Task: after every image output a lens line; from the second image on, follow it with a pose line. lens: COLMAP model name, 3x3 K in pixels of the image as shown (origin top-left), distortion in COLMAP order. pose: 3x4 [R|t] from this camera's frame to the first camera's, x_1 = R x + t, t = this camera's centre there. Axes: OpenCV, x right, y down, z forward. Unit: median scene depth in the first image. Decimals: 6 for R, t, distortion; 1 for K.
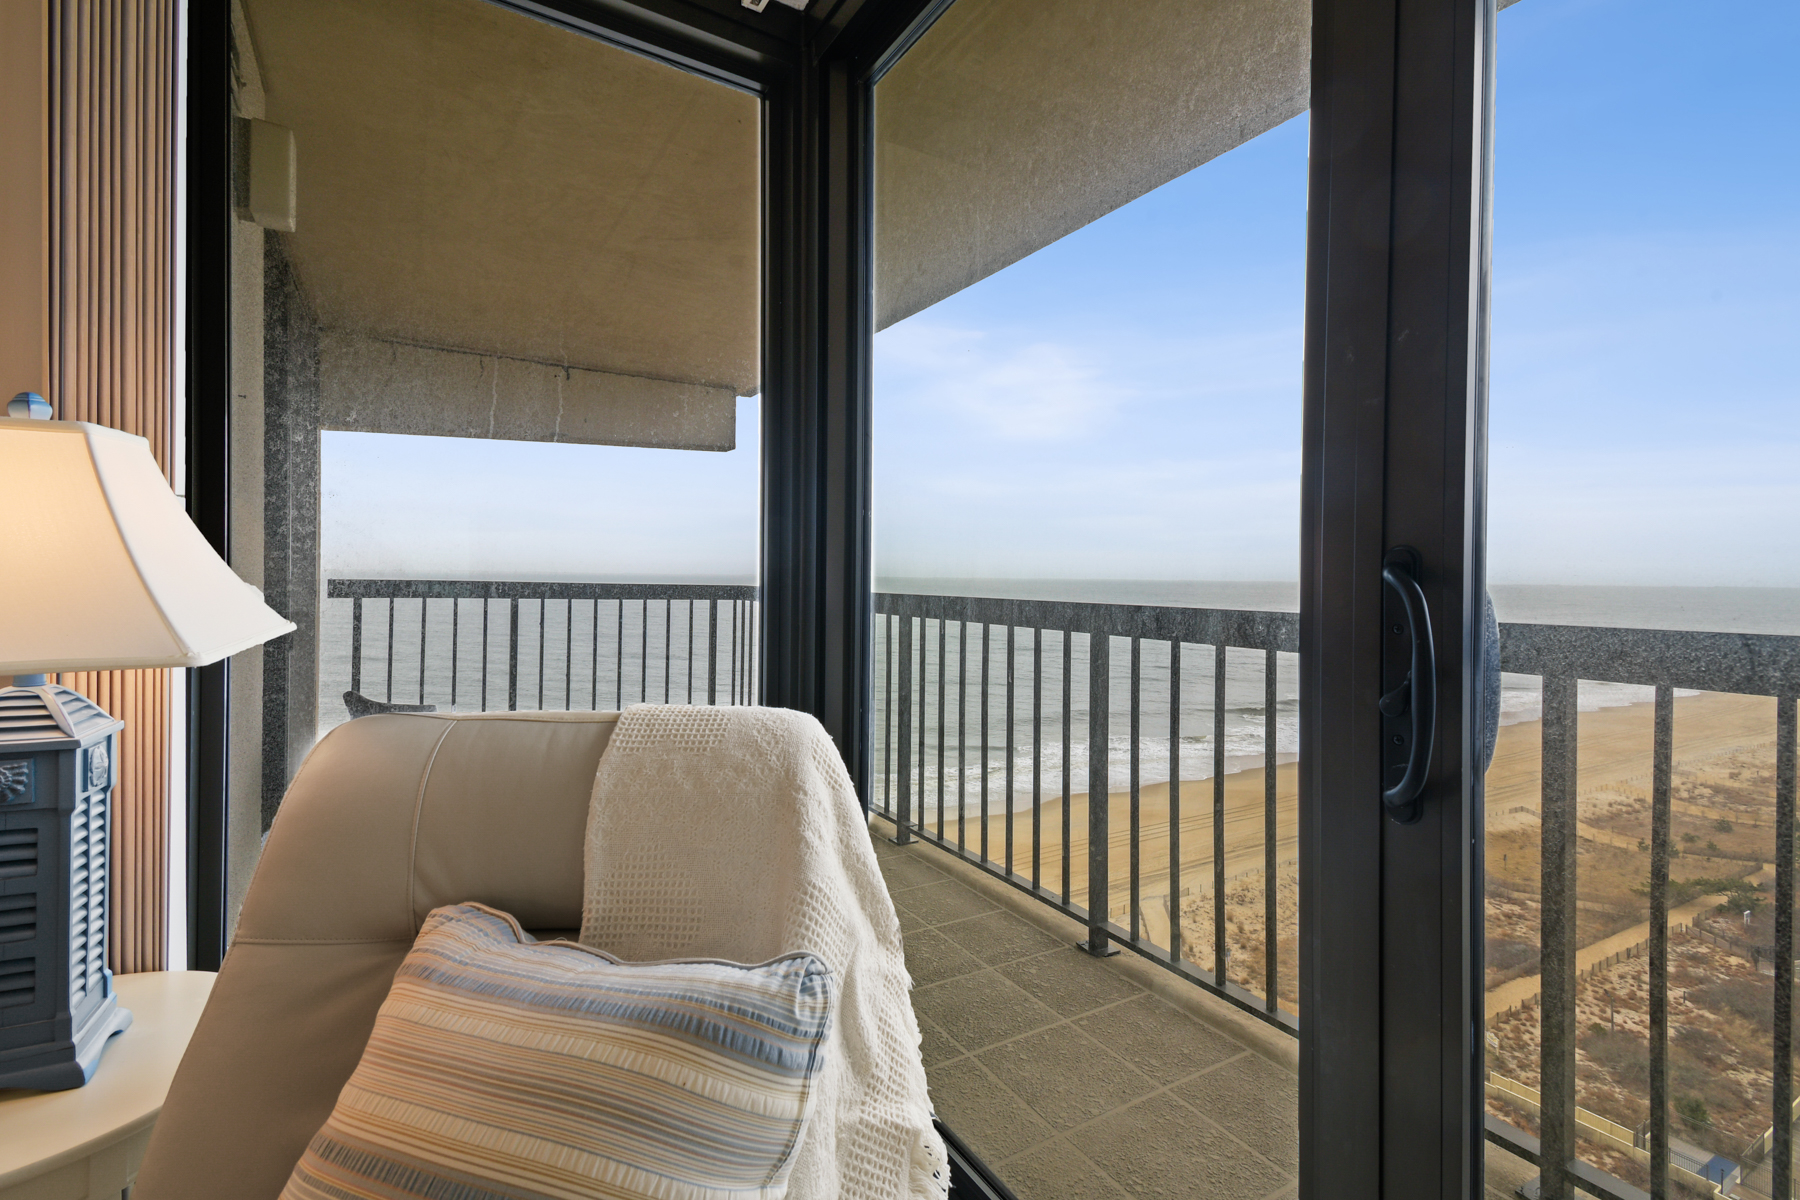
lens RADIAL K [[807.2, 0, 888.7], [0, 807.2, 580.7], [0, 0, 1]] dist [0.047627, -0.013379]
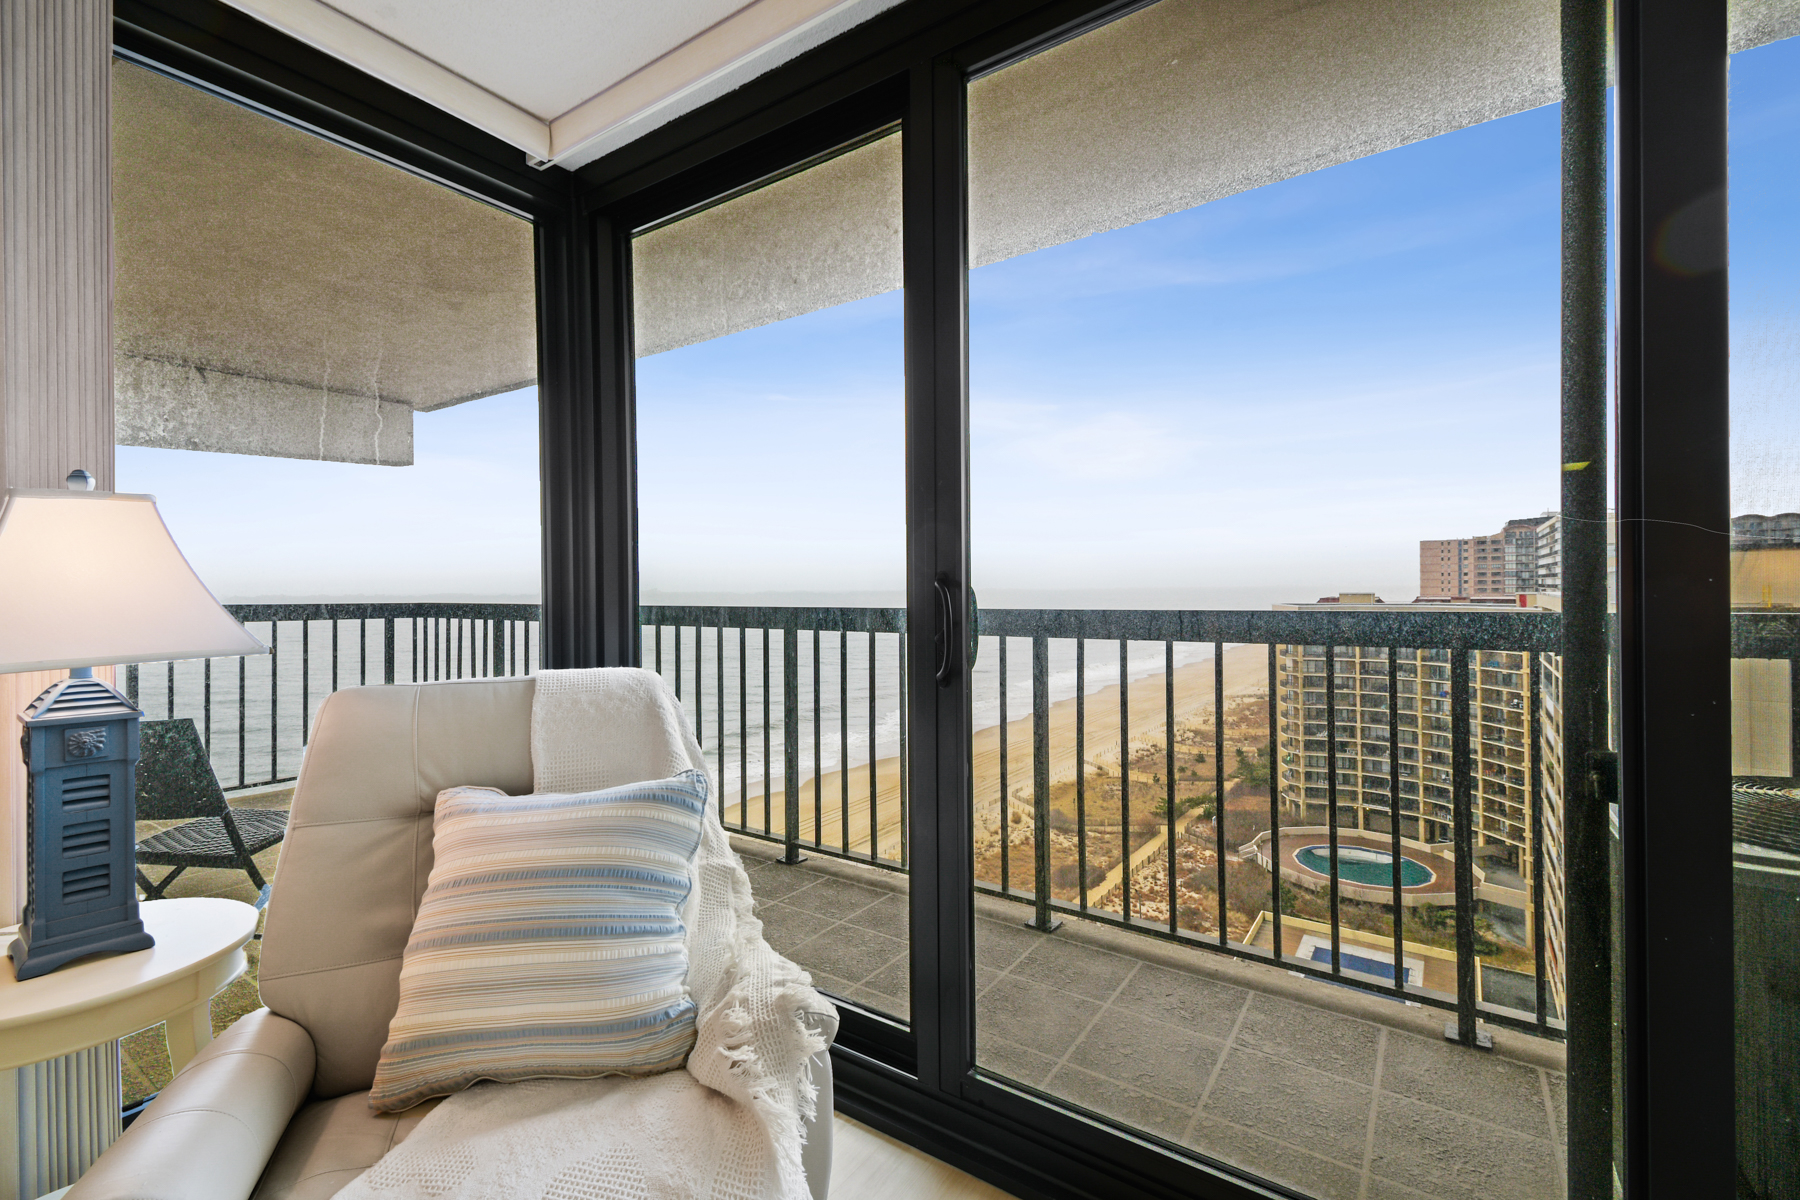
lens RADIAL K [[807.2, 0, 910.4], [0, 807.2, 604.7], [0, 0, 1]] dist [0.047627, -0.013379]
pose [[0.905564, -0.026968, 0.423352, -0.141980], [0.020653, 0.999597, 0.019500, 0.001313], [-0.423707, -0.008915, 0.905755, -0.344003]]
